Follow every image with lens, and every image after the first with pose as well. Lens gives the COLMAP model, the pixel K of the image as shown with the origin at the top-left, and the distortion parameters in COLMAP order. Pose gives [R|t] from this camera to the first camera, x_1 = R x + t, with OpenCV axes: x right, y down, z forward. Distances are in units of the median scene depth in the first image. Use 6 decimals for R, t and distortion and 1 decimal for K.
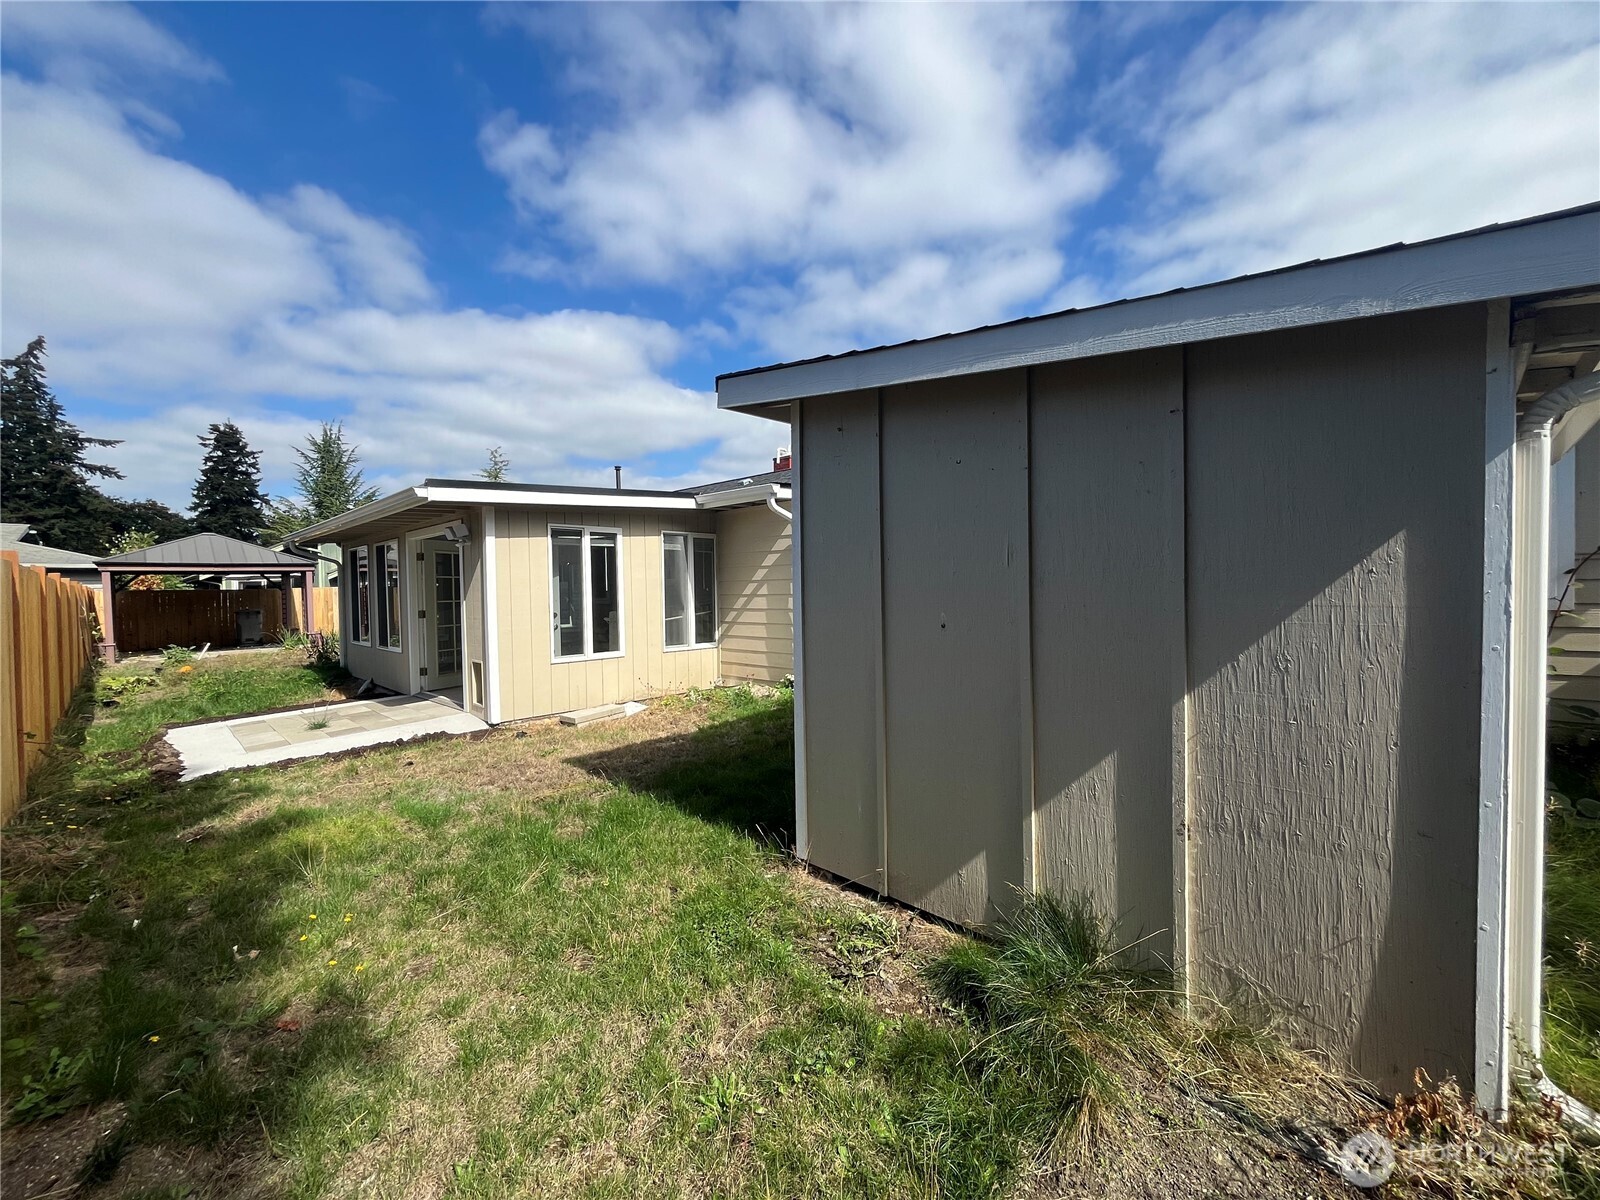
lens RADIAL K [[648.9, 0, 800.0], [0, 648.9, 600.0], [0, 0, 1]] dist [0.001001, 0.000421]
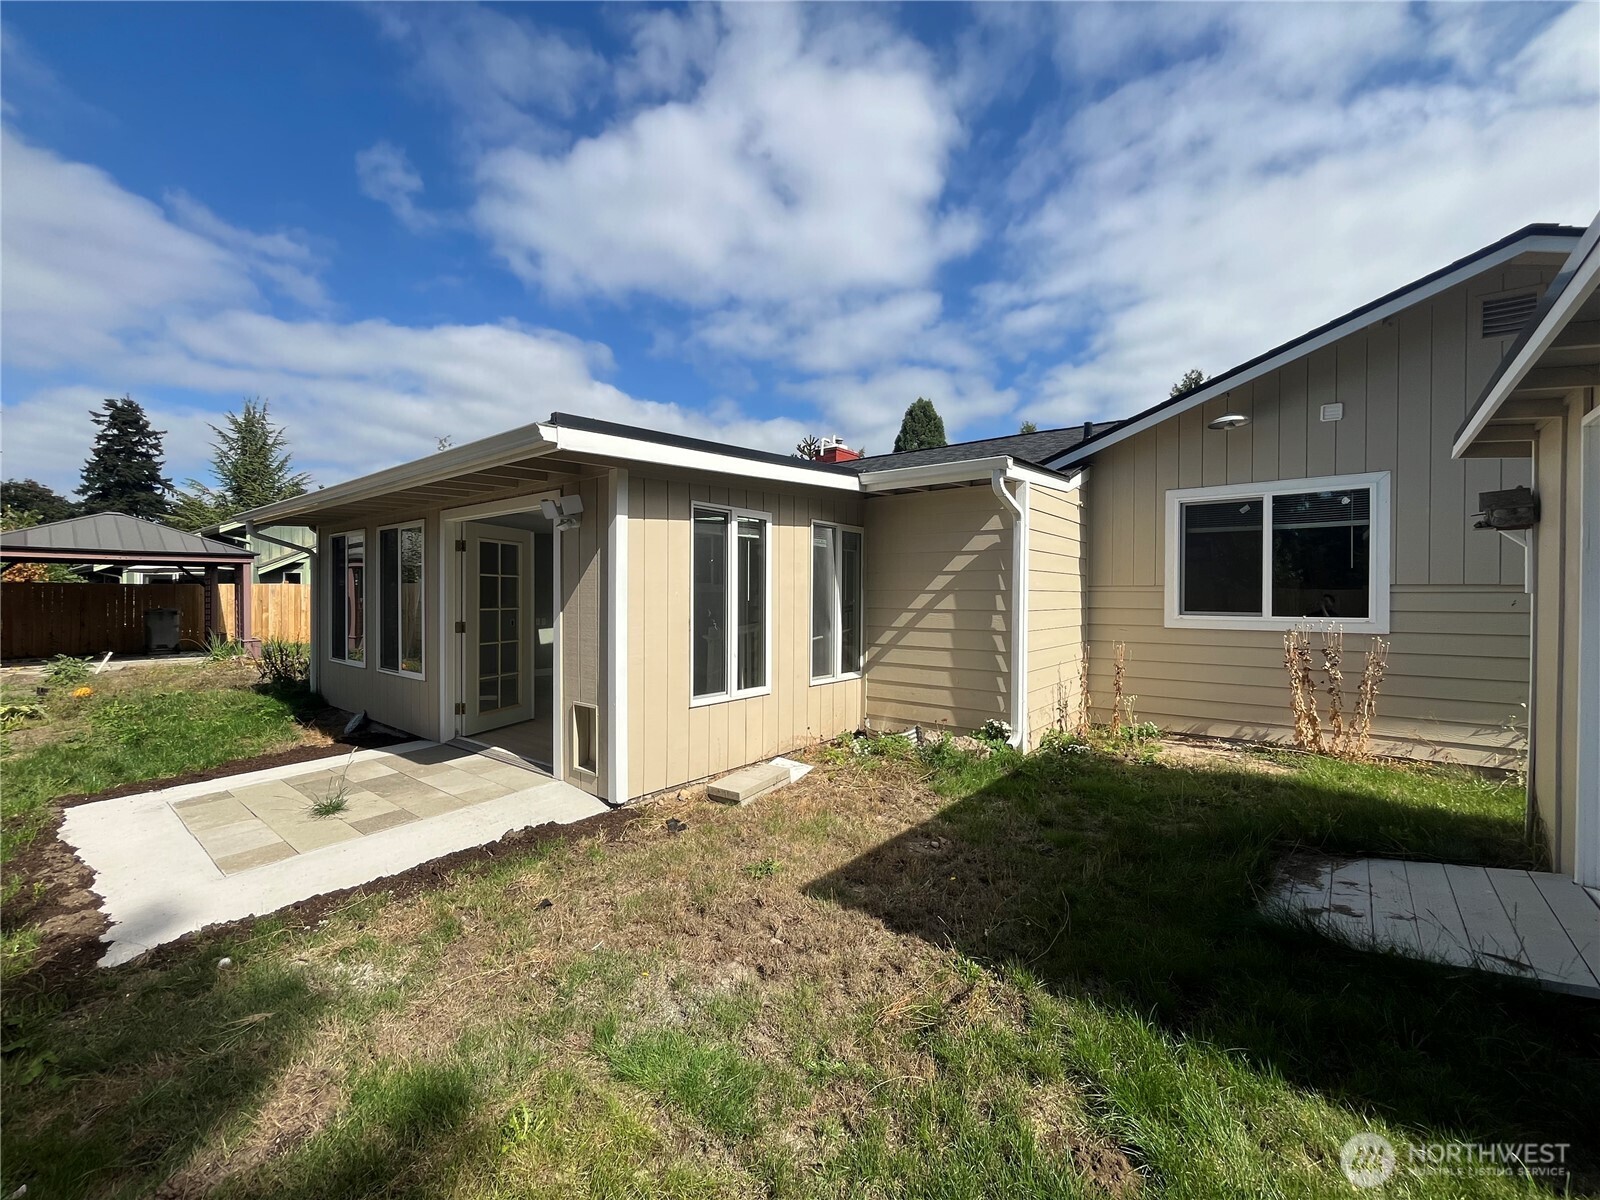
lens RADIAL K [[644.1, 0, 800.0], [0, 644.1, 600.0], [0, 0, 1]] dist [-0.001167, -0.000231]
pose [[0.995418, 0.021603, 0.093152, -0.234280], [-0.020560, 0.999715, -0.012142, -0.005674], [-0.093387, 0.010171, 0.995578, 0.224422]]
